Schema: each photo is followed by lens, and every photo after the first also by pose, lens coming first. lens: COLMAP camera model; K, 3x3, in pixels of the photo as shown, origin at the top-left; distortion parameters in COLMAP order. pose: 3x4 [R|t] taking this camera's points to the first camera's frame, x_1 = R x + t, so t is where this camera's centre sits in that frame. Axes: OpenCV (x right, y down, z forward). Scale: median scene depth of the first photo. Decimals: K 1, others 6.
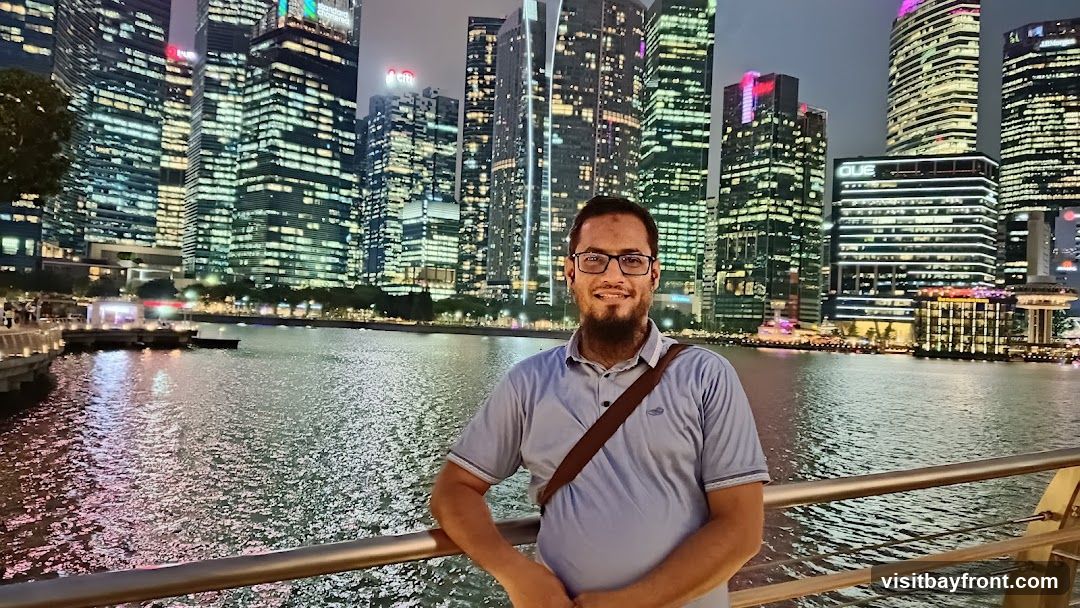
lens RADIAL K [[858.3, 0, 543.2], [0, 858.3, 305.9], [0, 0, 1]] dist [0.055726, -0.121037]
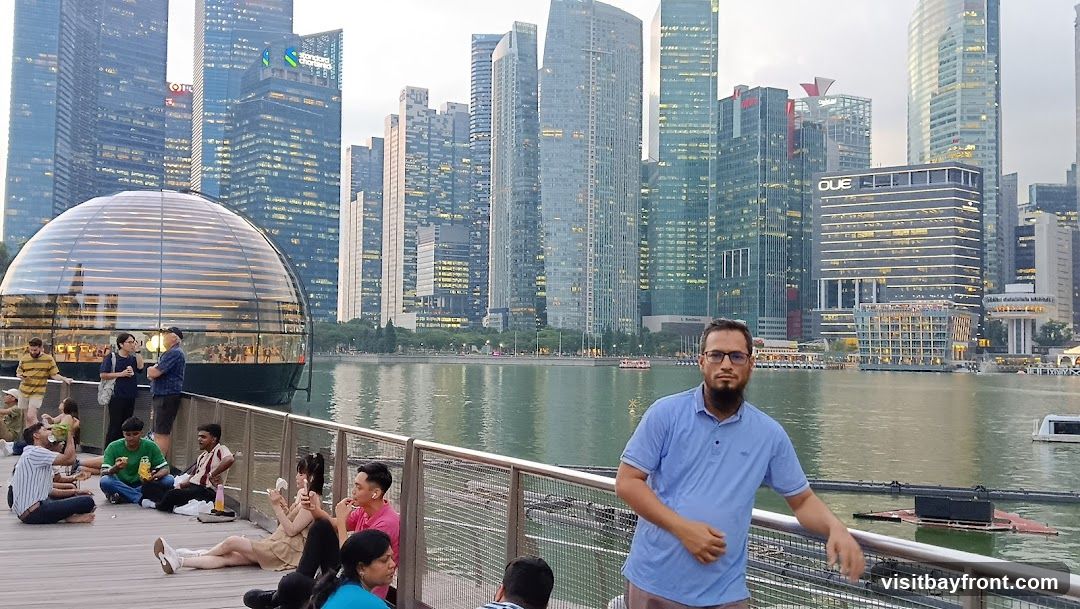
lens RADIAL K [[1076.1, 0, 540.7], [0, 1076.1, 303.0], [0, 0, 1]] dist [0.051181, 0.000000]
pose [[0.993059, -0.038177, -0.111248, 0.146030], [0.035425, 0.999018, -0.026614, -0.000726], [0.112155, 0.022489, 0.993436, -0.236853]]
